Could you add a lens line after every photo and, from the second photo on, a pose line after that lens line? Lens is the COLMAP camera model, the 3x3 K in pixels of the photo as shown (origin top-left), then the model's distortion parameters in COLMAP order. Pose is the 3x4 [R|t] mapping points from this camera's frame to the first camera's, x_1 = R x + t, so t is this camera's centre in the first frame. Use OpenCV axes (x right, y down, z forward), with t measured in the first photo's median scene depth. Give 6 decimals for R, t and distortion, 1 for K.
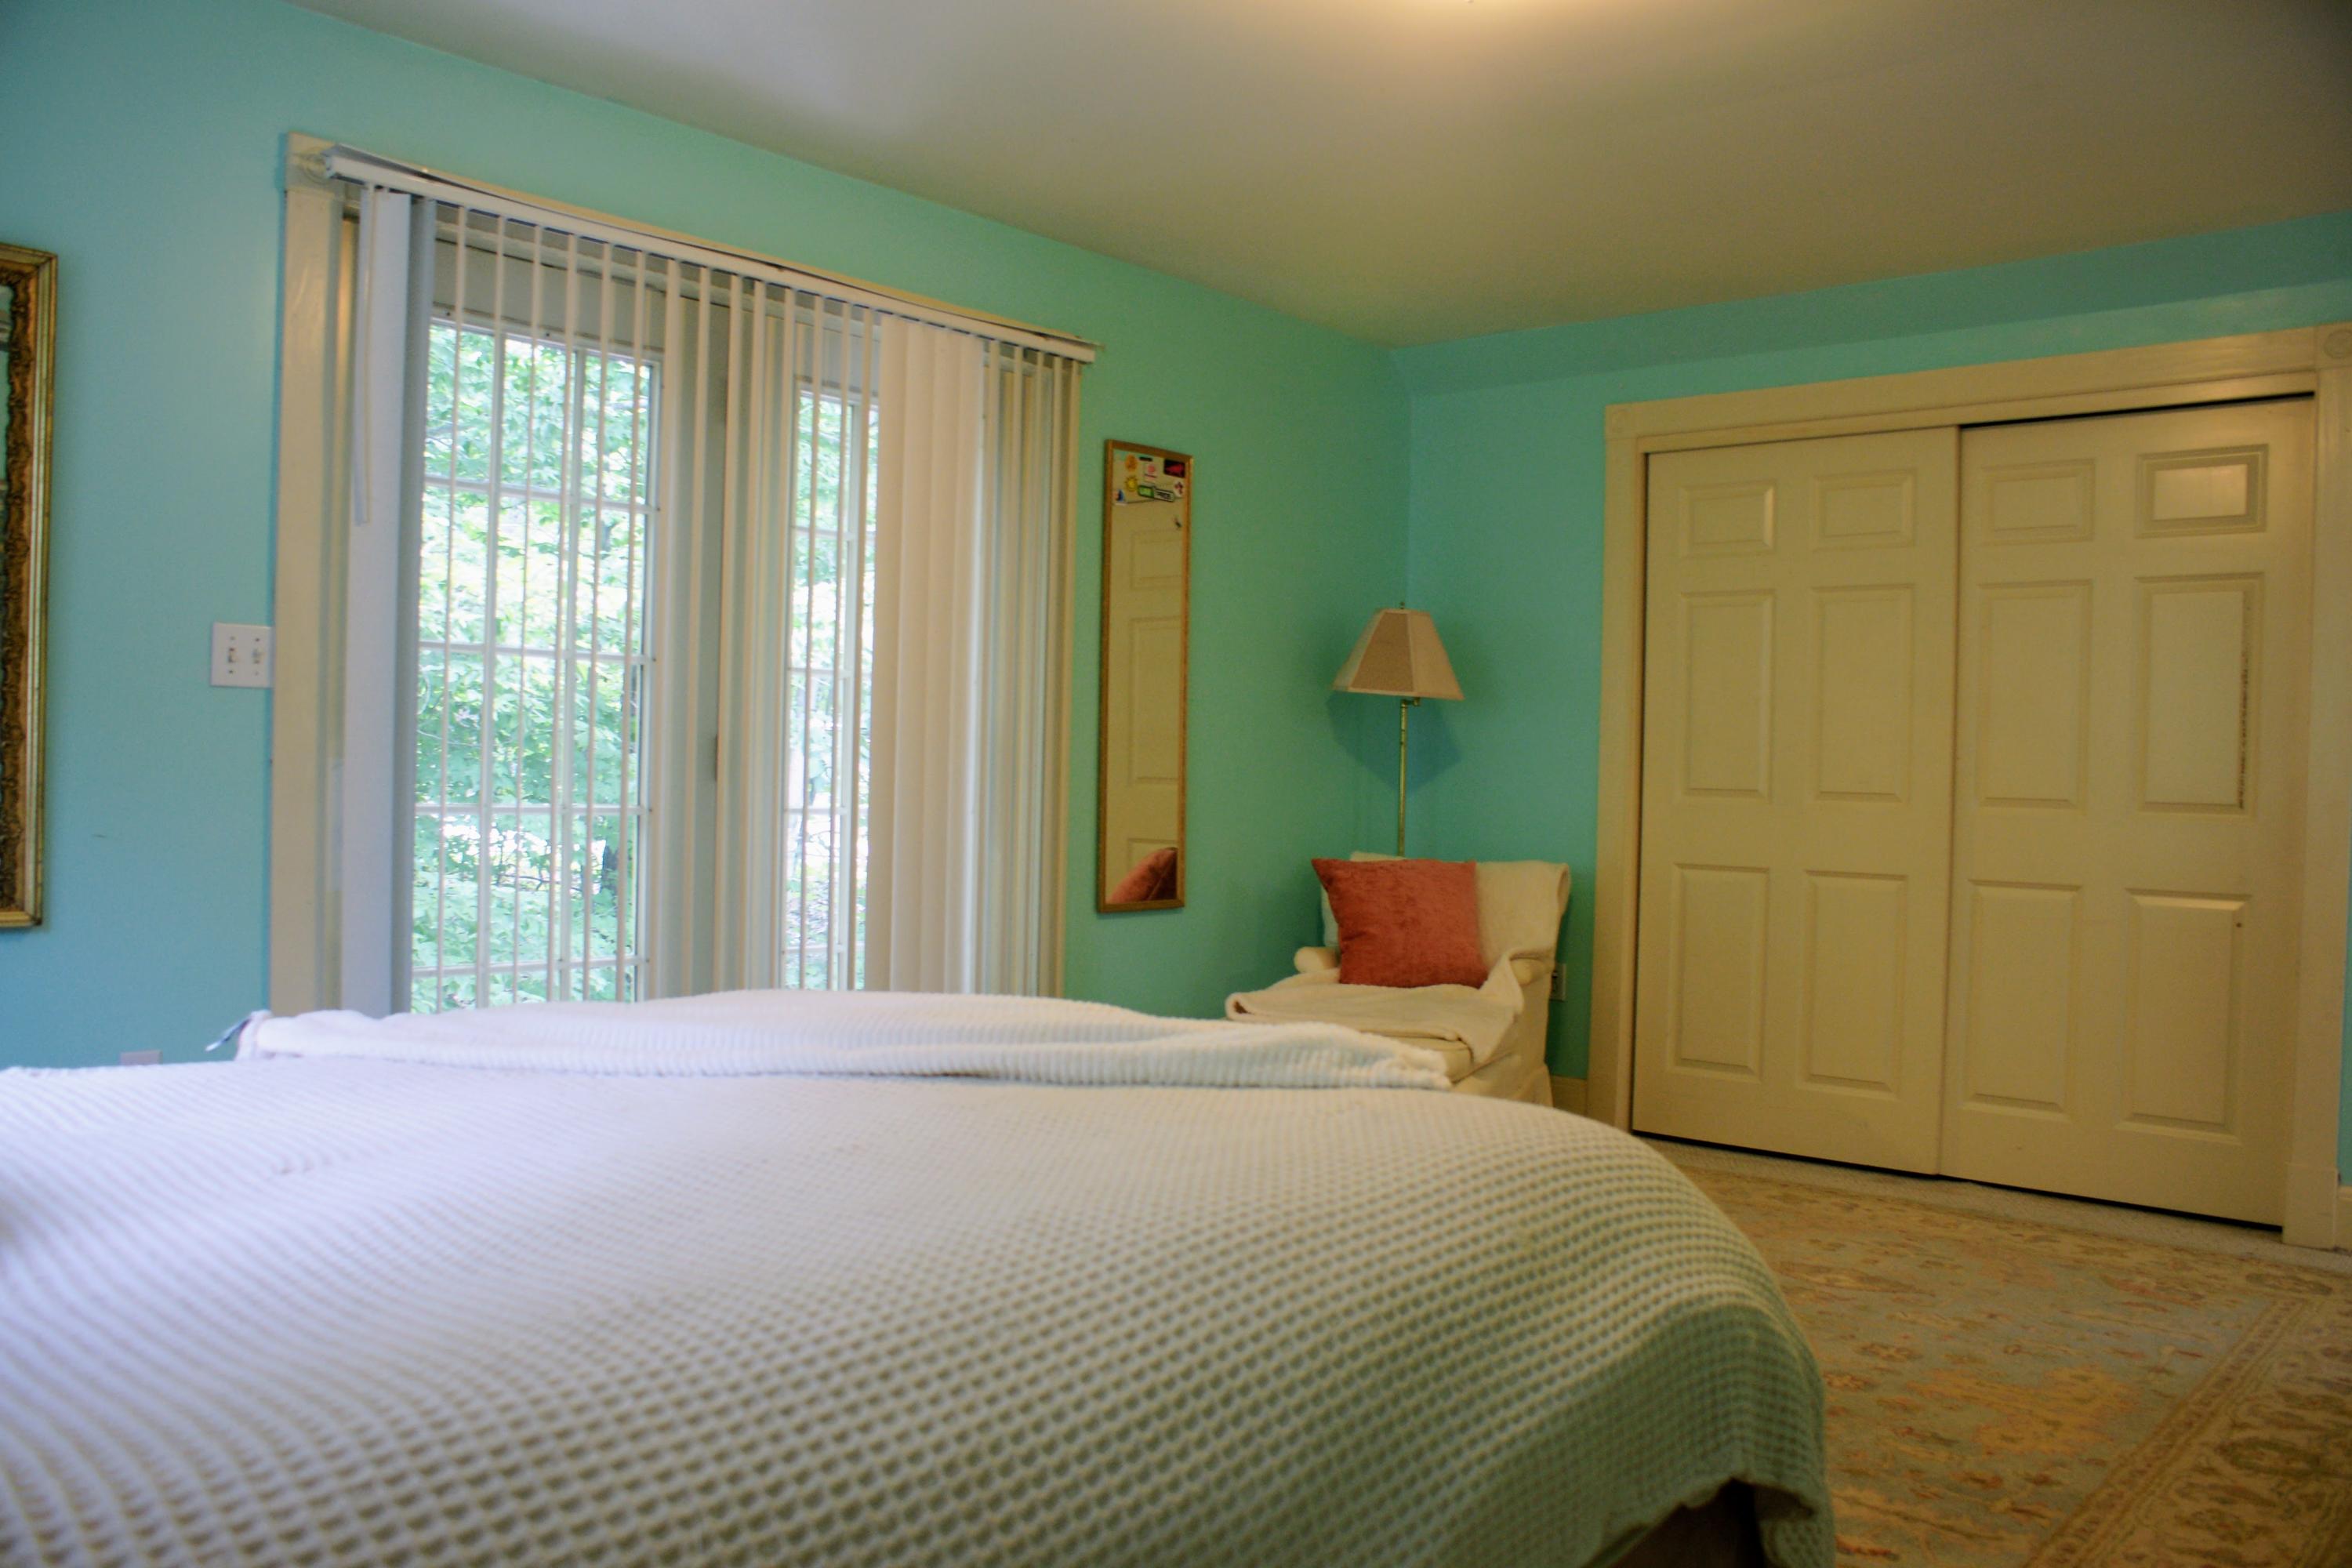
lens RADIAL K [[1877.9, 0, 1175.3], [0, 1877.9, 750.3], [0, 0, 1]] dist [0.000213, -0.000068]
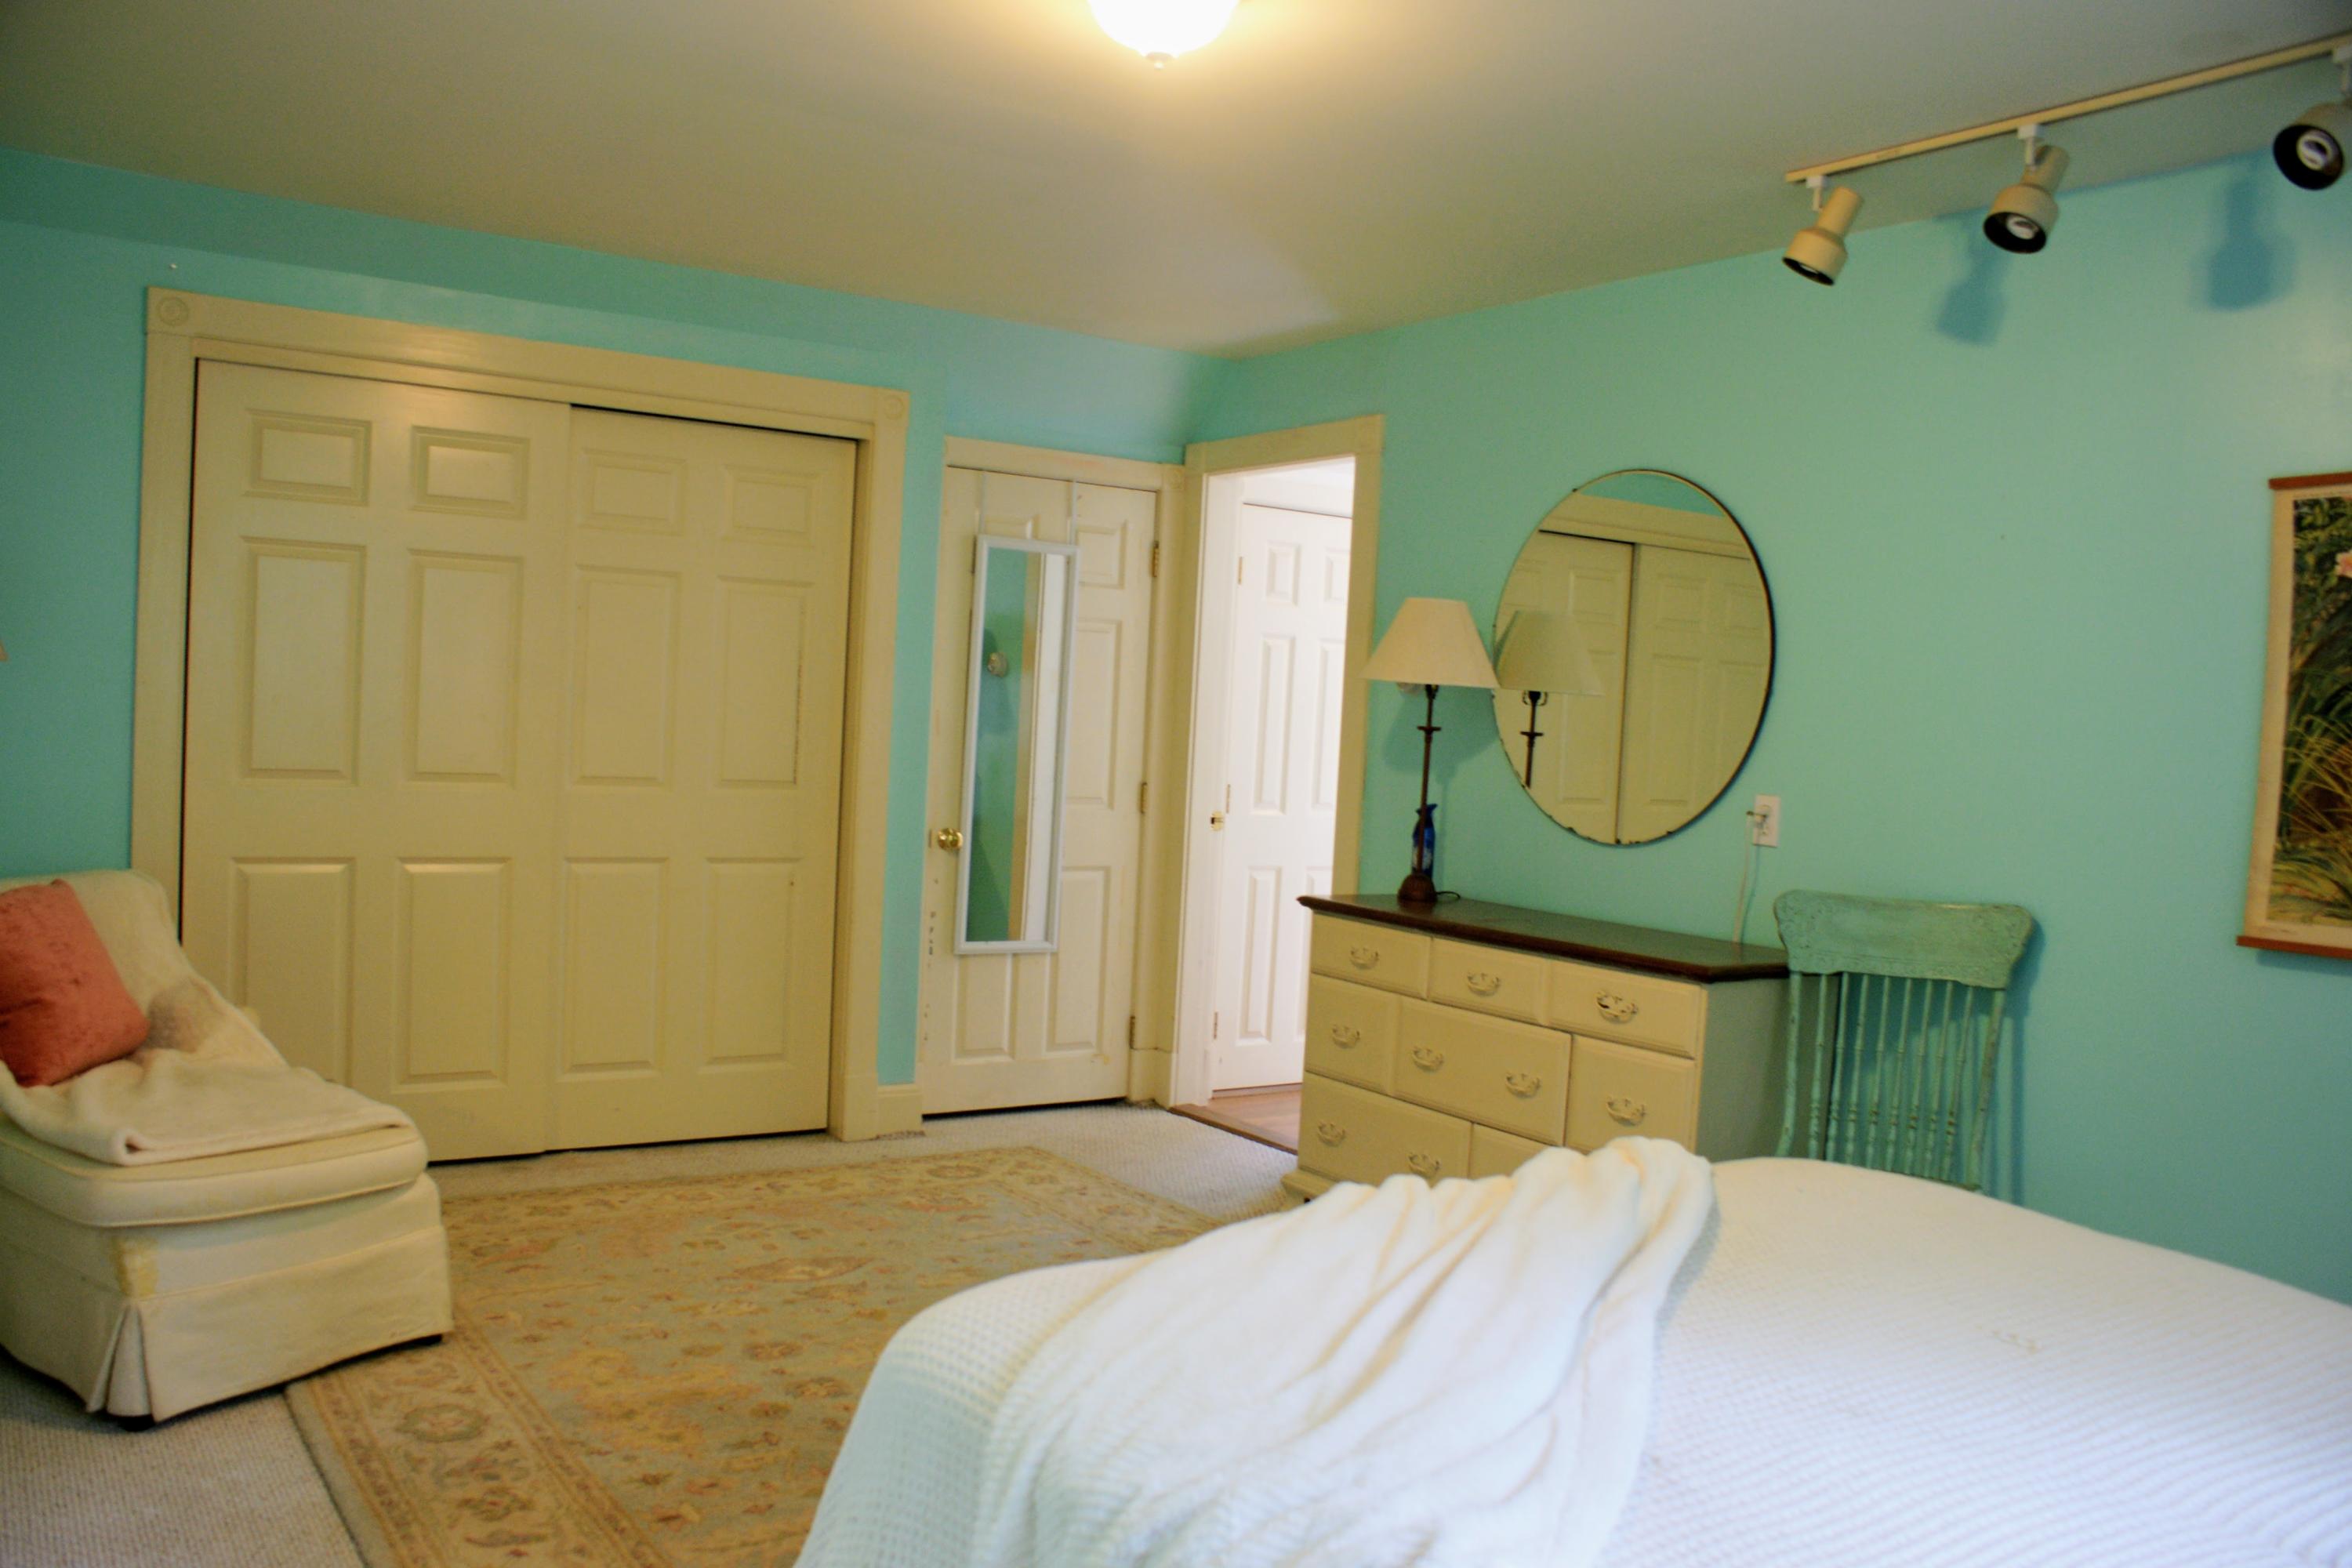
lens RADIAL K [[1791.6, 0, 980.9], [0, 1791.6, 785.3], [0, 0, 1]] dist [-0.077325, 0.000536]
pose [[0.344006, -0.035097, 0.938311, -0.414948], [-0.036534, 0.998044, 0.050725, -0.027894], [-0.938256, -0.051730, 0.342051, 0.479356]]
